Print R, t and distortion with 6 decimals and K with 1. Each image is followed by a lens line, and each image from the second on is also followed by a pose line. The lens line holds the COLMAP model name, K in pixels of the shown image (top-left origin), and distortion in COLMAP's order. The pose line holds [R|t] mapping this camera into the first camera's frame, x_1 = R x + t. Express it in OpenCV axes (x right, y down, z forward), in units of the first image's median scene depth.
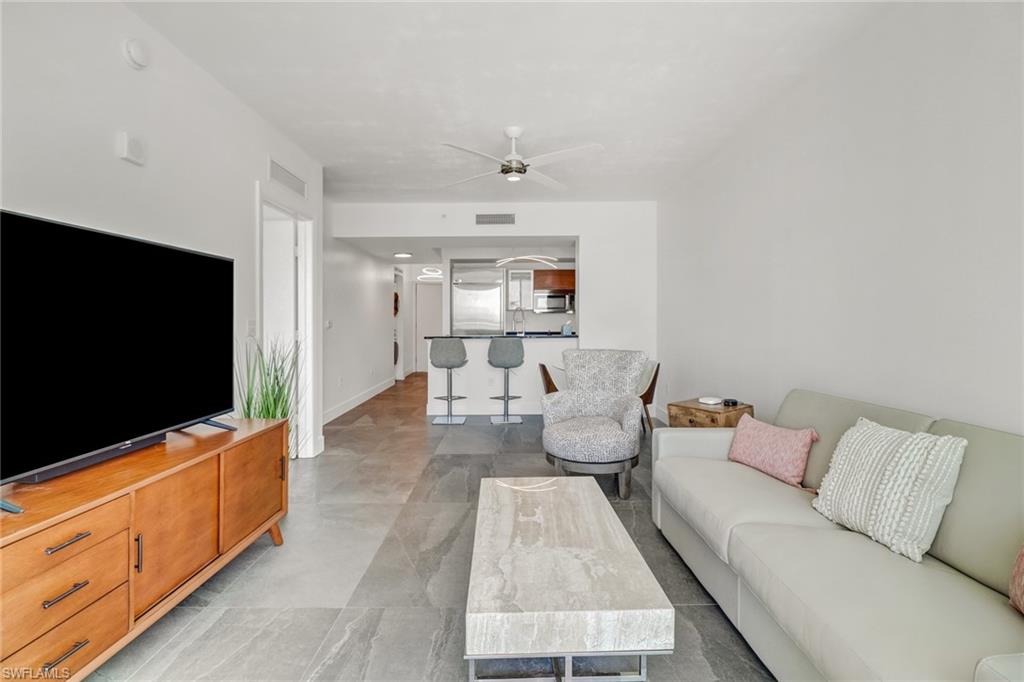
lens RADIAL K [[473.2, 0, 510.2], [0, 473.2, 292.3], [0, 0, 1]] dist [-0.003060, -0.011754]
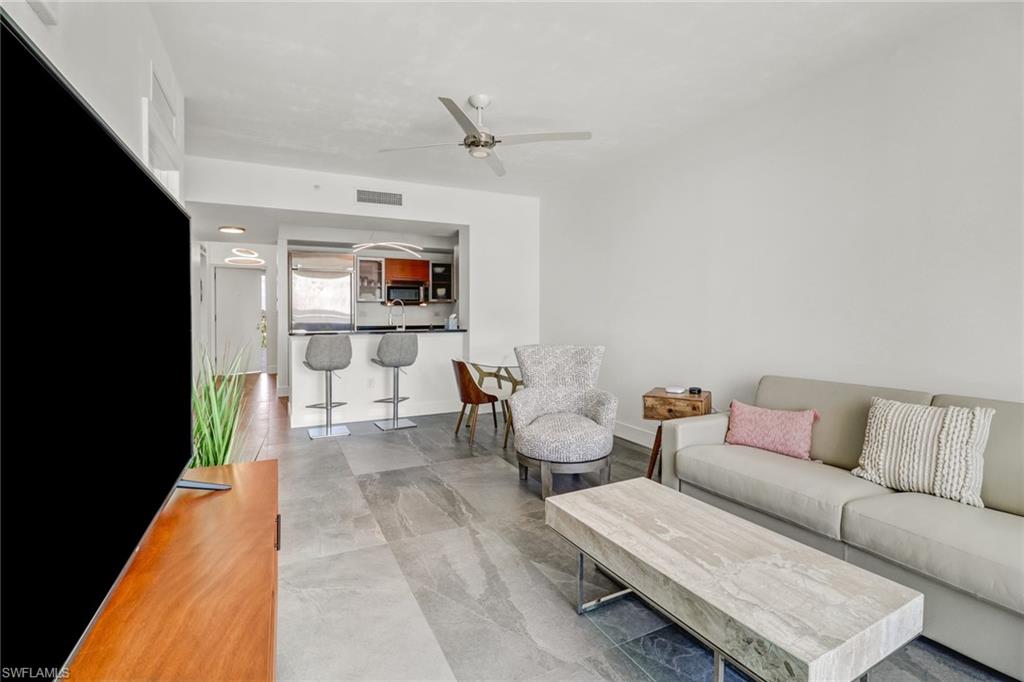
lens RADIAL K [[471.0, 0, 501.3], [0, 471.0, 303.9], [0, 0, 1]] dist [-0.001655, -0.010496]
pose [[0.897067, 0.013135, 0.441699, -0.342600], [-0.031075, 0.998959, 0.033404, 0.008136], [-0.440801, -0.043691, 0.896541, 0.185208]]
